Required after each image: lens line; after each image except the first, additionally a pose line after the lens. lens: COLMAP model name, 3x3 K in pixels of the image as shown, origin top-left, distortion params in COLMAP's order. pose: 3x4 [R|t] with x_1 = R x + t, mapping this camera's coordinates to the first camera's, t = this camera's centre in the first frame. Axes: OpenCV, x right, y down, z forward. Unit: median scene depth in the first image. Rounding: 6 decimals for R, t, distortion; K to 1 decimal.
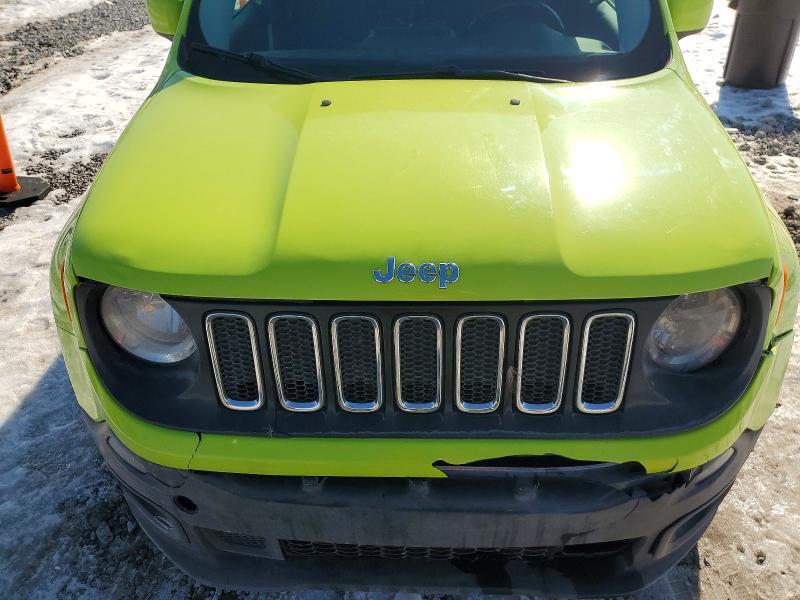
lens RADIAL K [[620.9, 0, 400.0], [0, 620.9, 300.0], [0, 0, 1]] dist [0.002305, 0.006242]
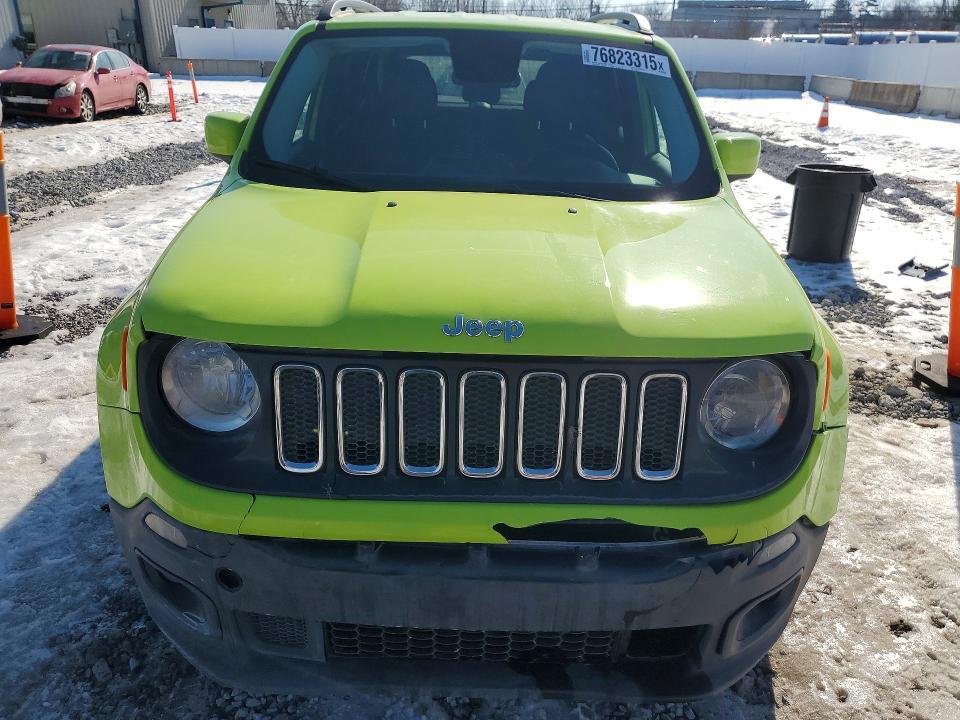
lens RADIAL K [[750.3, 0, 473.1], [0, 750.3, 359.6], [0, 0, 1]] dist [0.037210, -0.053635]
pose [[0.997987, 0.037399, 0.051220, -0.035624], [-0.024987, 0.974165, -0.224451, 0.193146], [-0.058291, 0.222719, 0.973138, -0.154235]]
